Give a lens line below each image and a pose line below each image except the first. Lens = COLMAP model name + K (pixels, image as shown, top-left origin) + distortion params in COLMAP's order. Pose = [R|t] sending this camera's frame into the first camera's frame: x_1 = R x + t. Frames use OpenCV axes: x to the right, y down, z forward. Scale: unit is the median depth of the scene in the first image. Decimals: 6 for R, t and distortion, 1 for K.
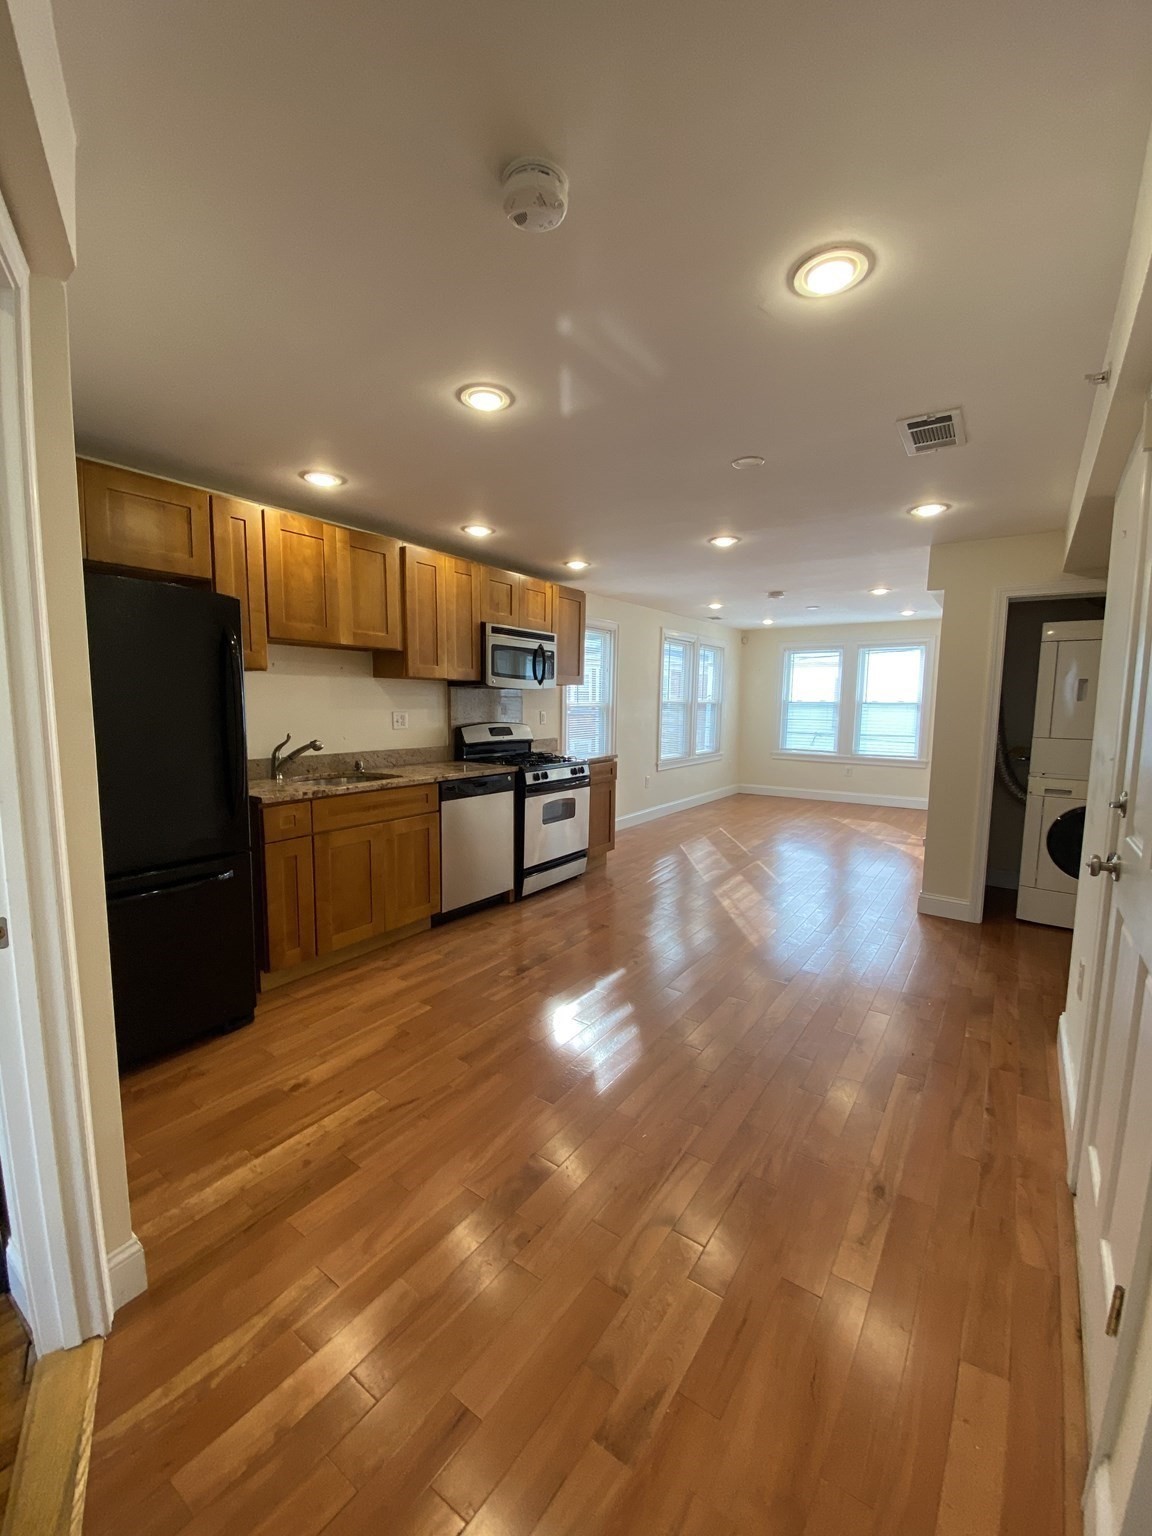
lens RADIAL K [[623.8, 0, 576.0], [0, 623.8, 768.0], [0, 0, 1]] dist [0.047904, -0.040039]
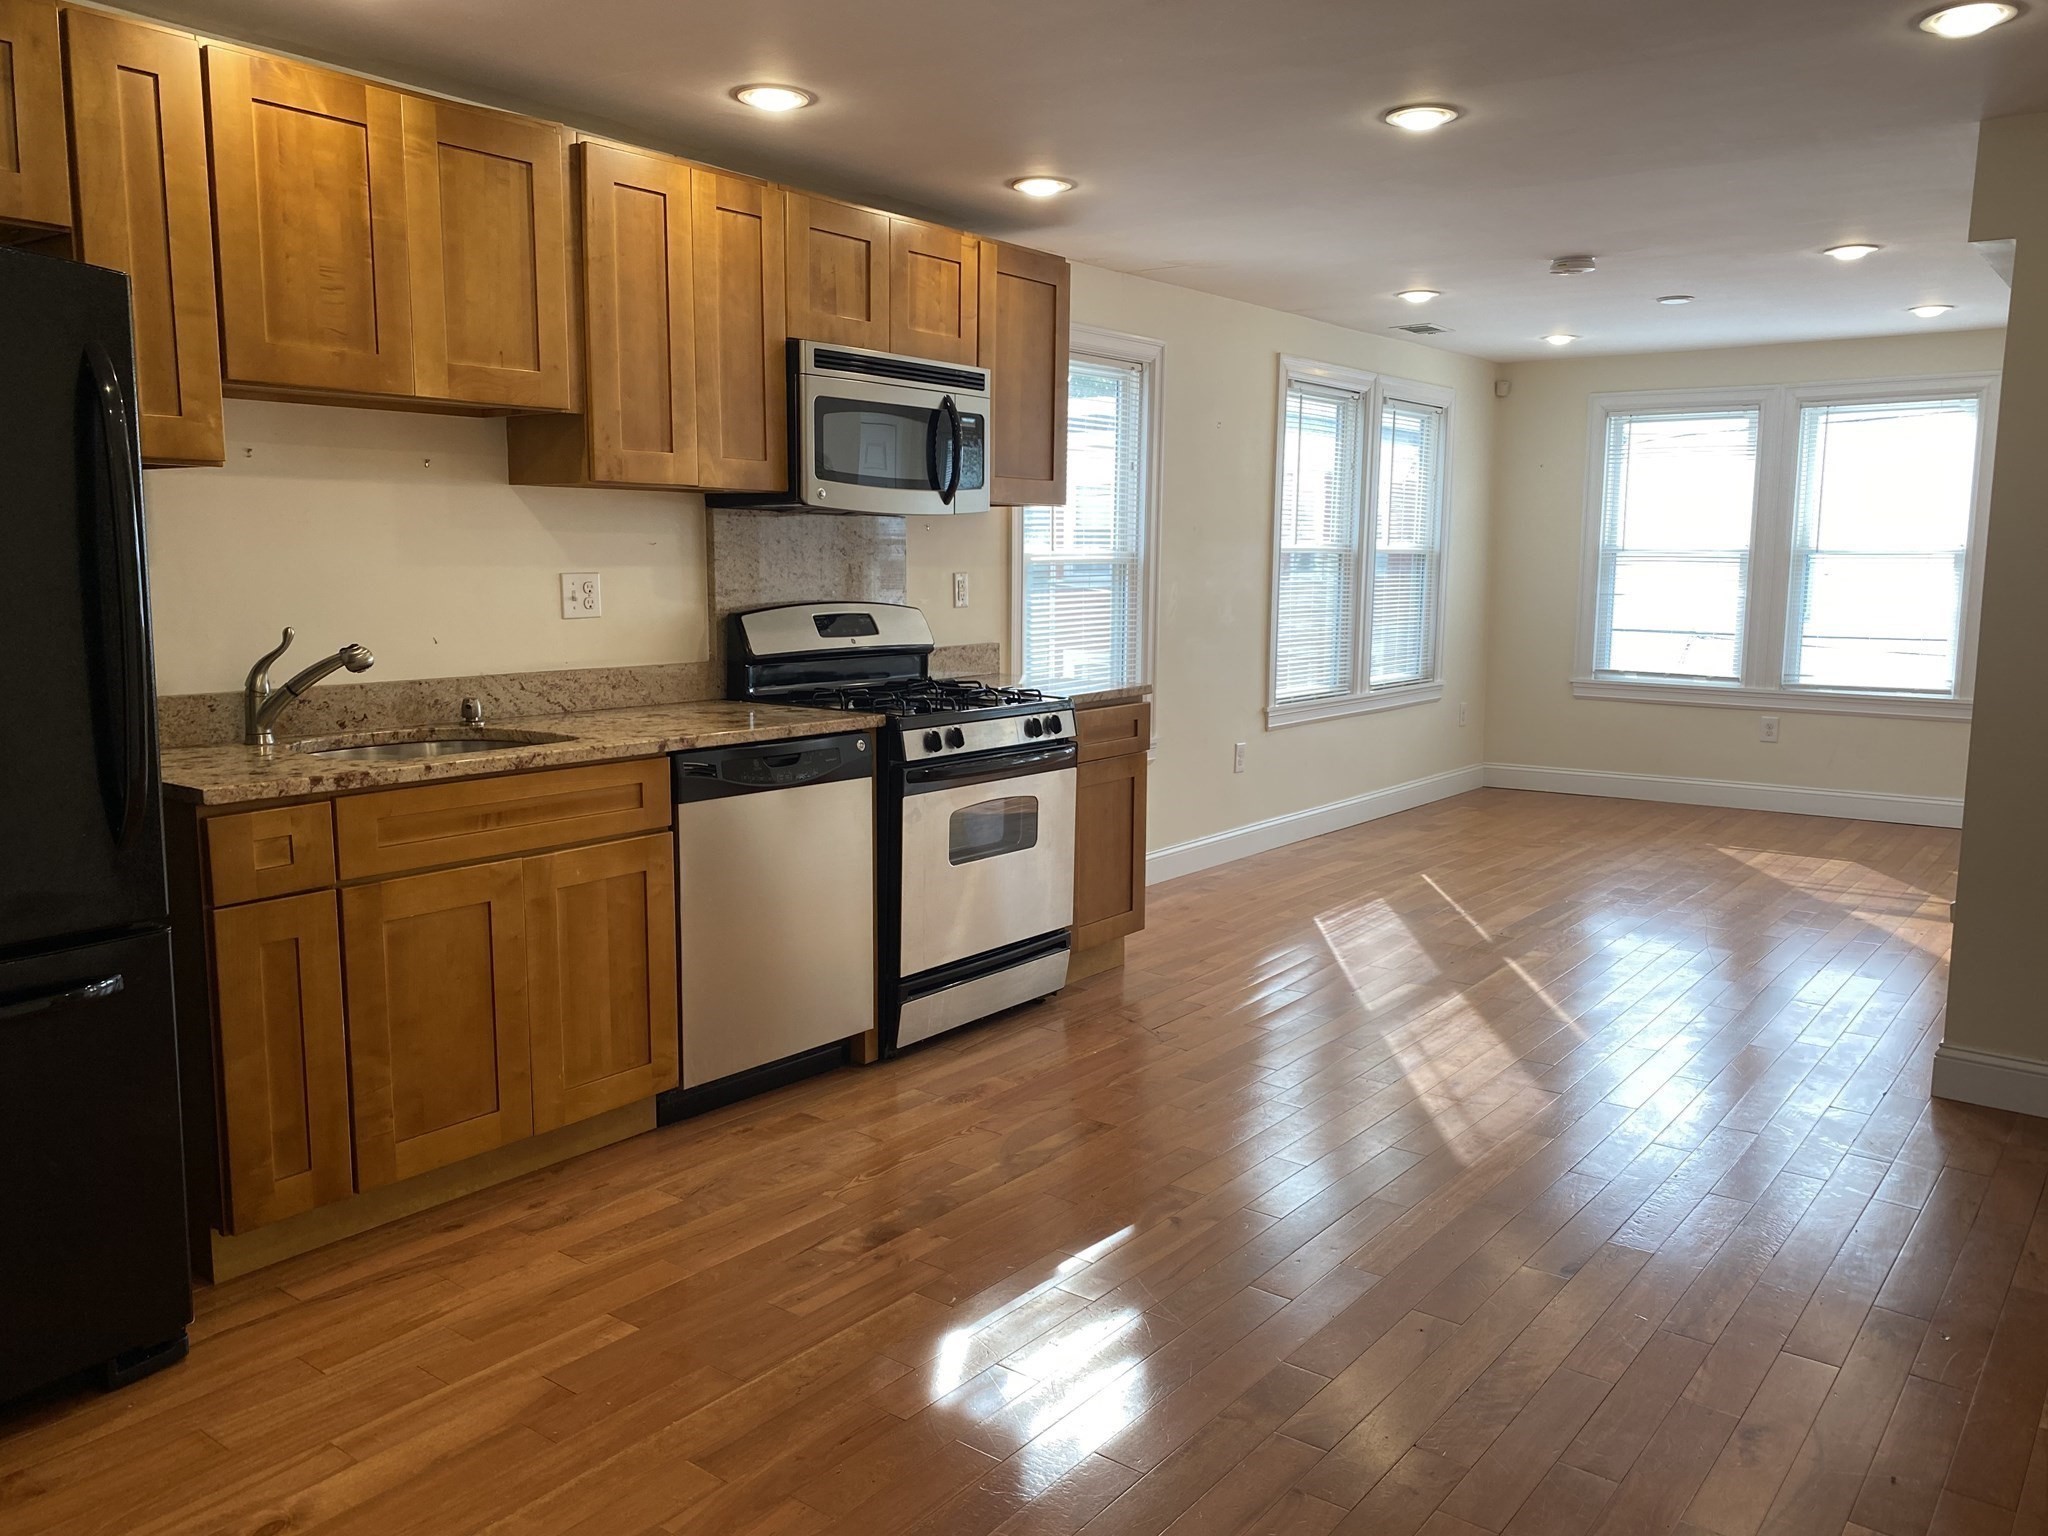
lens RADIAL K [[1584.2, 0, 1024.0], [0, 1584.2, 768.0], [0, 0, 1]] dist [0.004800, 0.012041]
pose [[0.999201, 0.000450, -0.039975, 0.034195], [0.000630, 0.999635, 0.026996, 0.004752], [0.039973, -0.026999, 0.998836, 0.025650]]
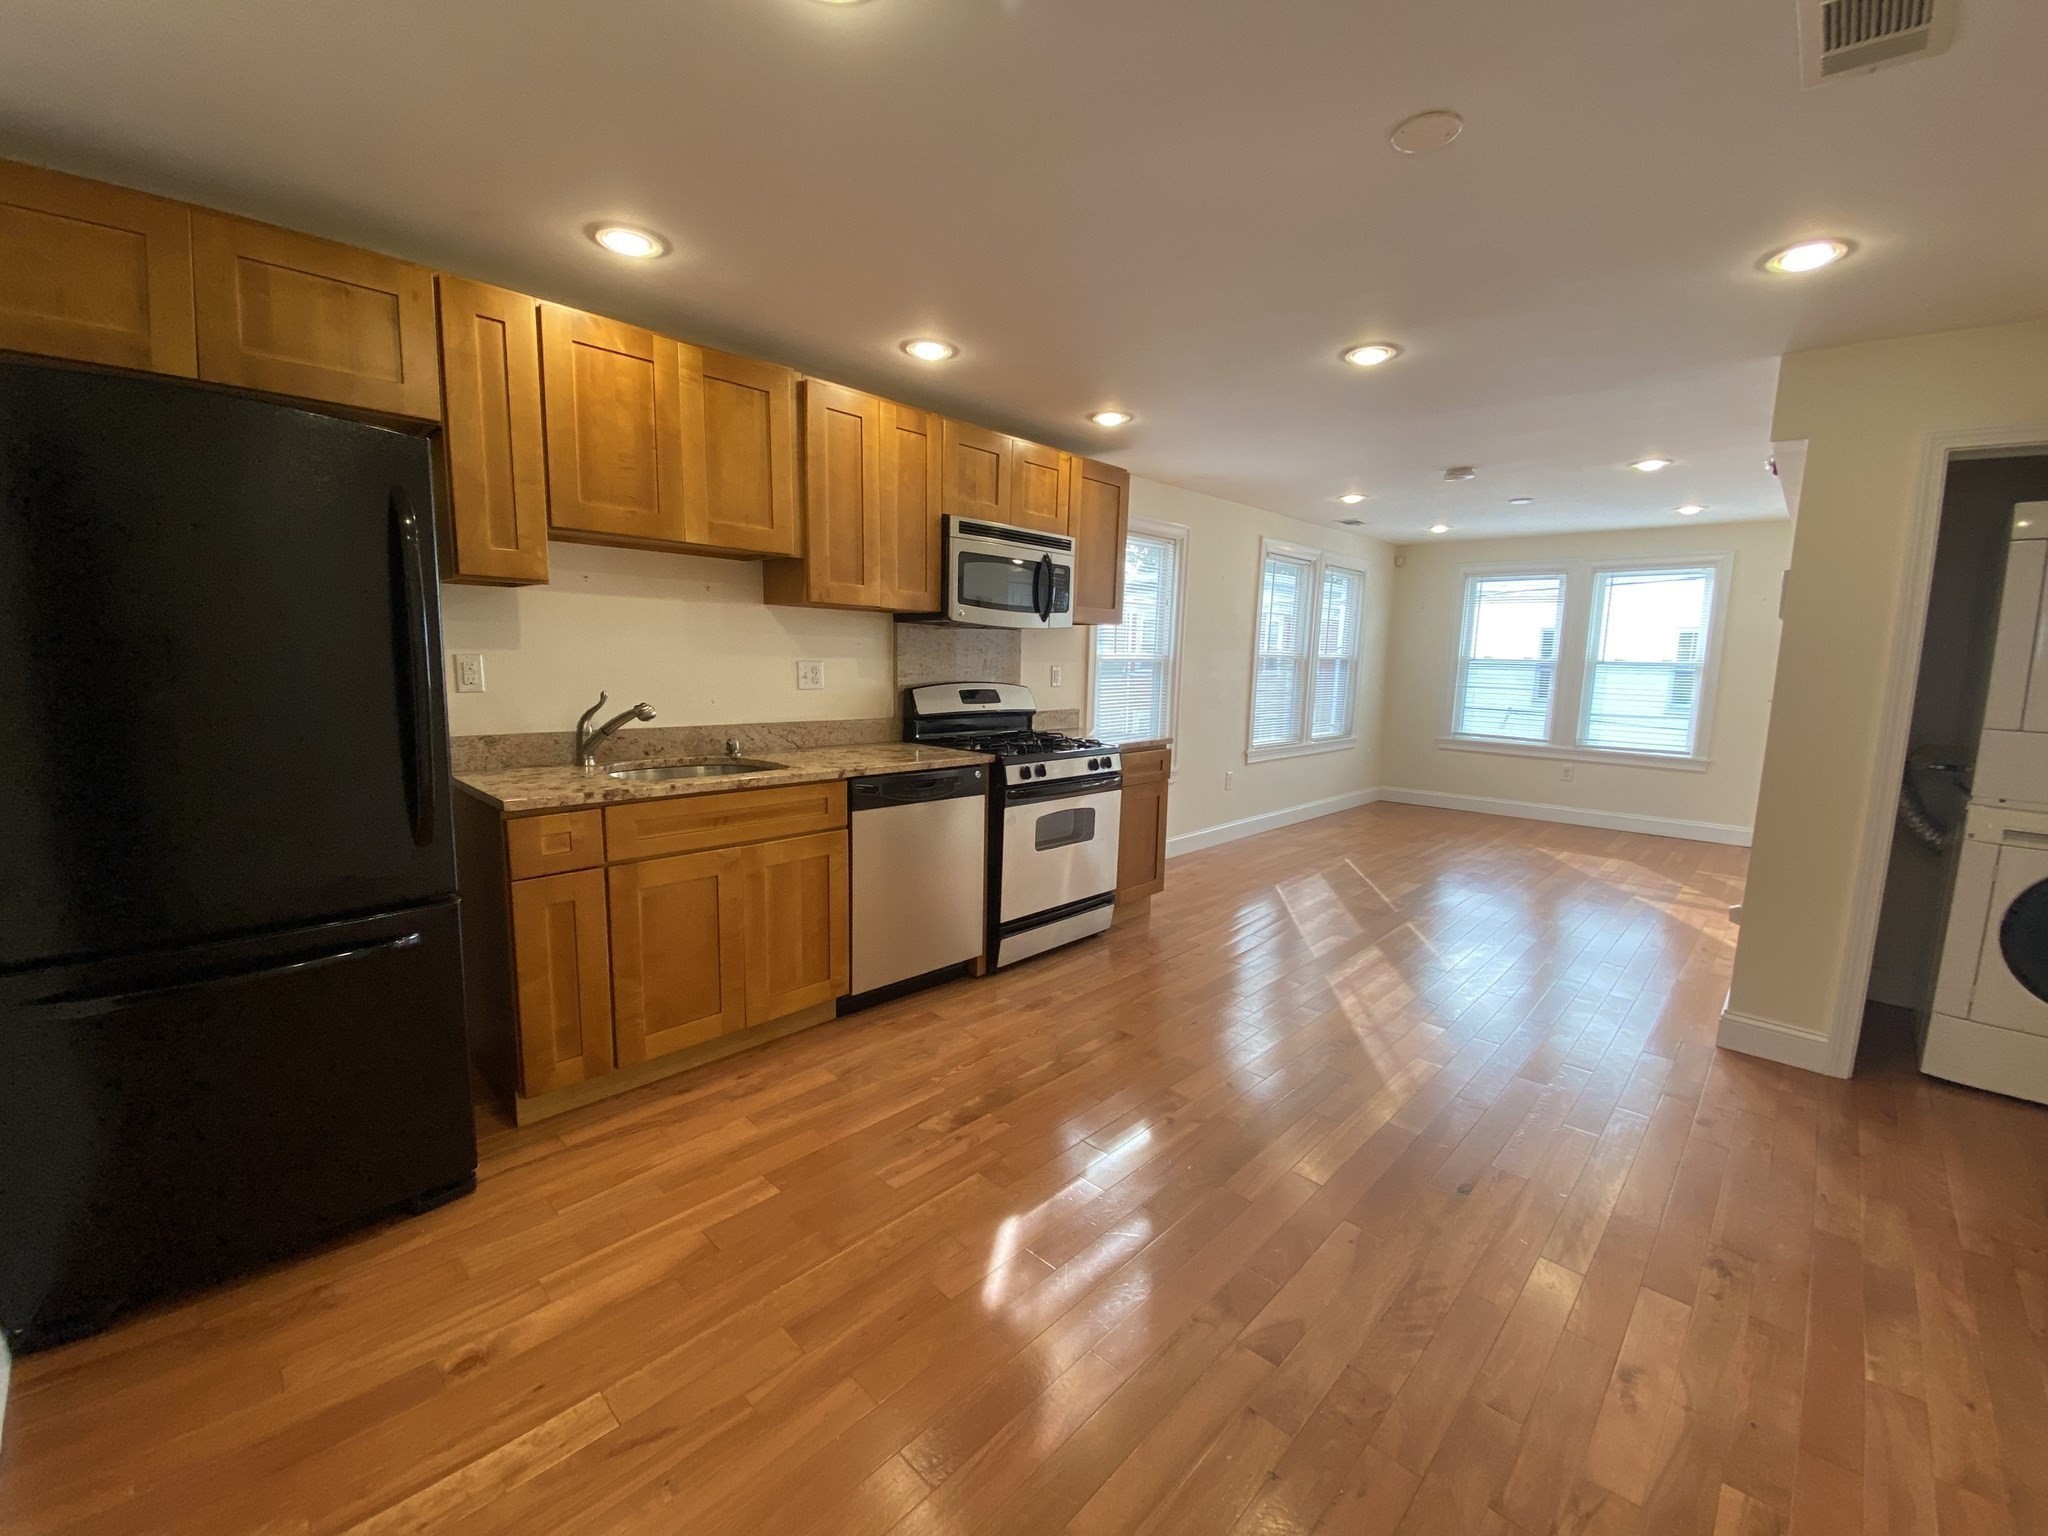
lens RADIAL K [[833.6, 0, 1024.0], [0, 833.6, 768.0], [0, 0, 1]] dist [0.034347, -0.026734]
pose [[0.988534, 0.031968, -0.147577, 0.056193], [-0.028458, 0.999261, 0.025834, -0.011398], [0.148294, -0.021338, 0.988713, 0.216559]]
